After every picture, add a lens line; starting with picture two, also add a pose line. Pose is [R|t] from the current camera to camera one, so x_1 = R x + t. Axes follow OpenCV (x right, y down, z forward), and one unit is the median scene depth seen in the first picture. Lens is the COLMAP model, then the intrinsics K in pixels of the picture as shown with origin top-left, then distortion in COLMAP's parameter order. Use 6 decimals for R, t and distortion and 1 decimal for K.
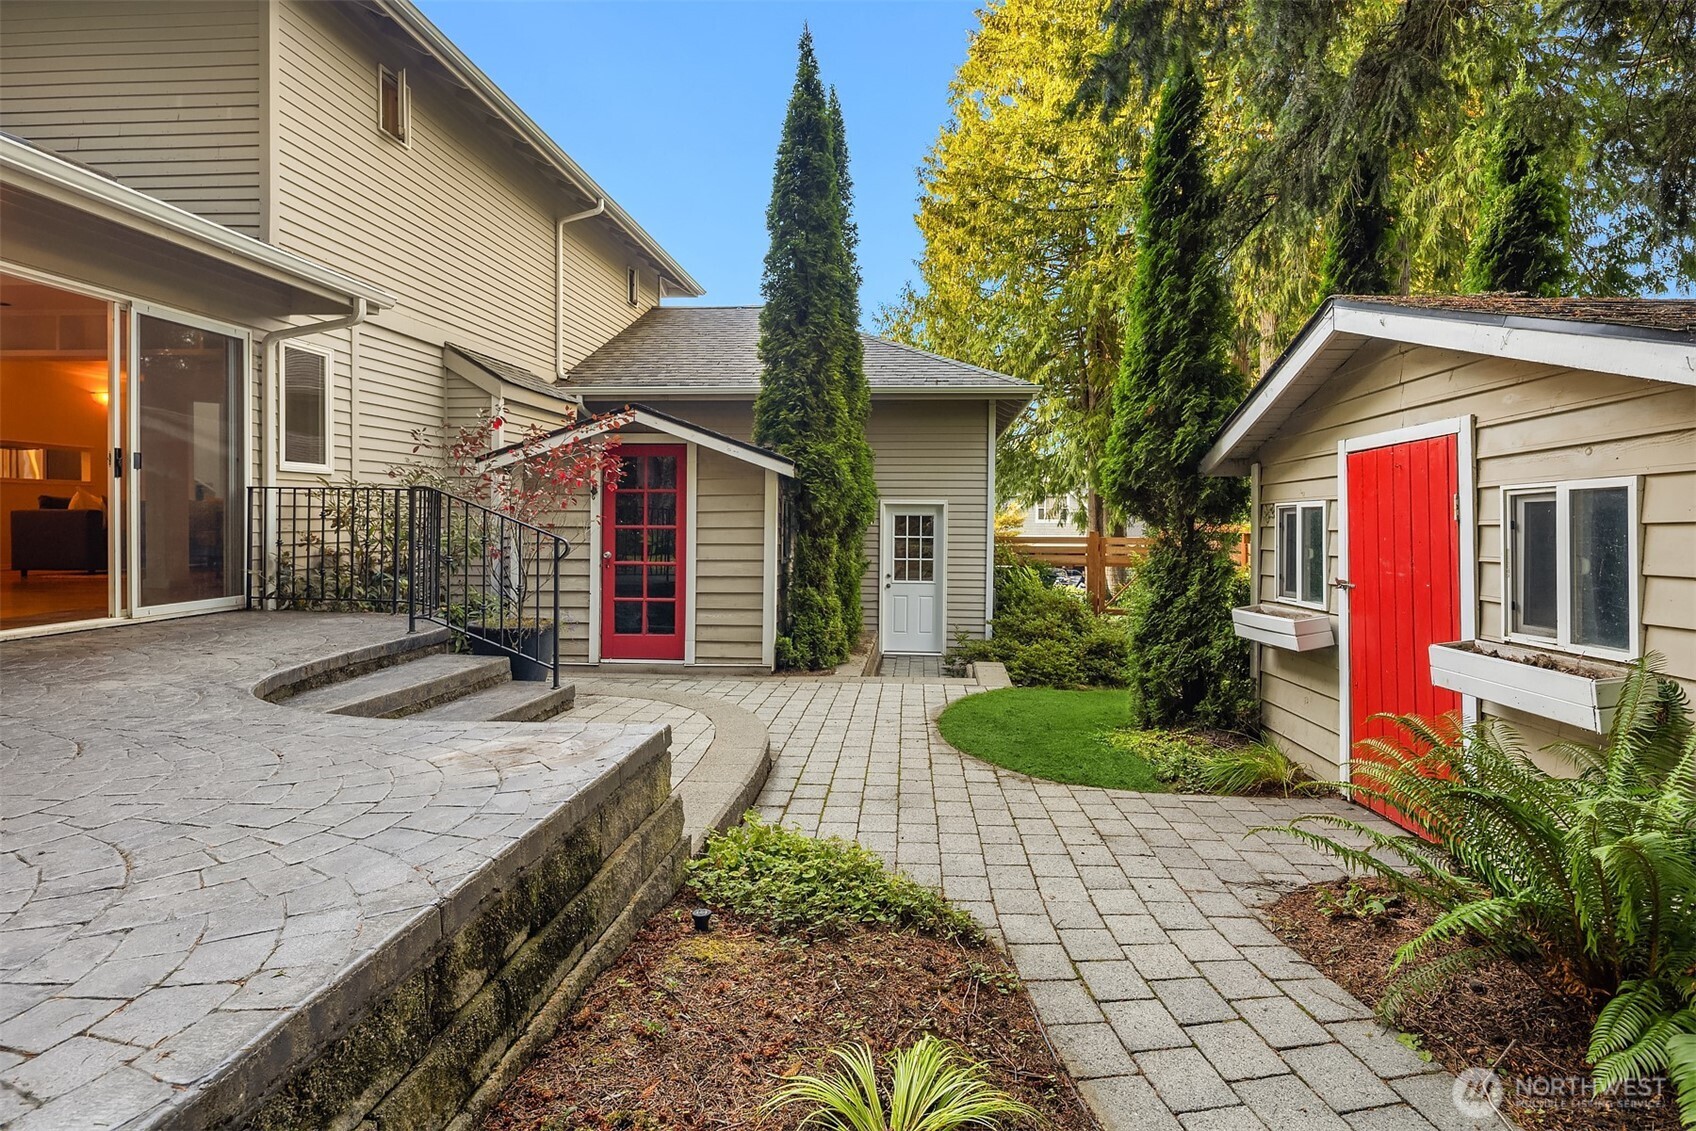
lens RADIAL K [[824.5, 0, 848.1], [0, 824.5, 526.9], [0, 0, 1]] dist [0.001594, 0.000092]
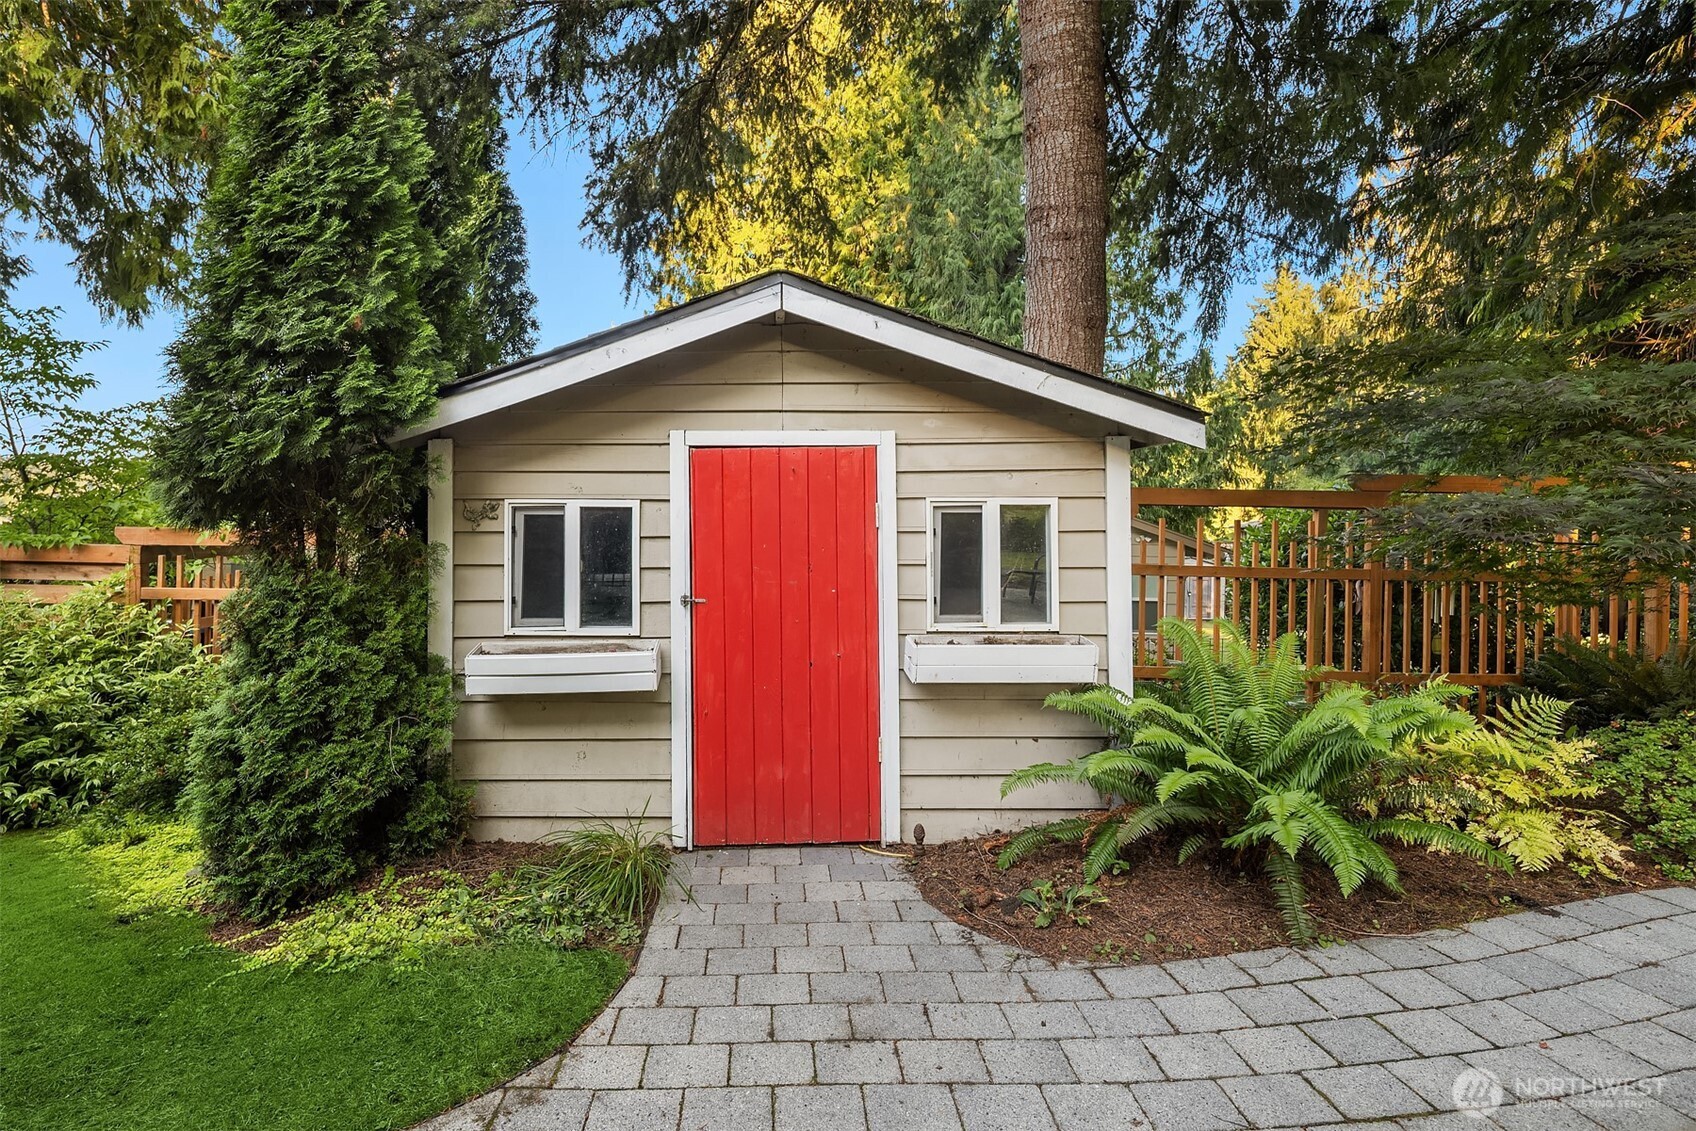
lens RADIAL K [[824.5, 0, 848.1], [0, 824.5, 526.9], [0, 0, 1]] dist [0.001594, 0.000092]
pose [[-0.072967, -0.003874, 0.997327, -0.343232], [-0.005131, 0.999981, 0.003509, -0.012182], [-0.997321, -0.004862, -0.072985, 1.176300]]
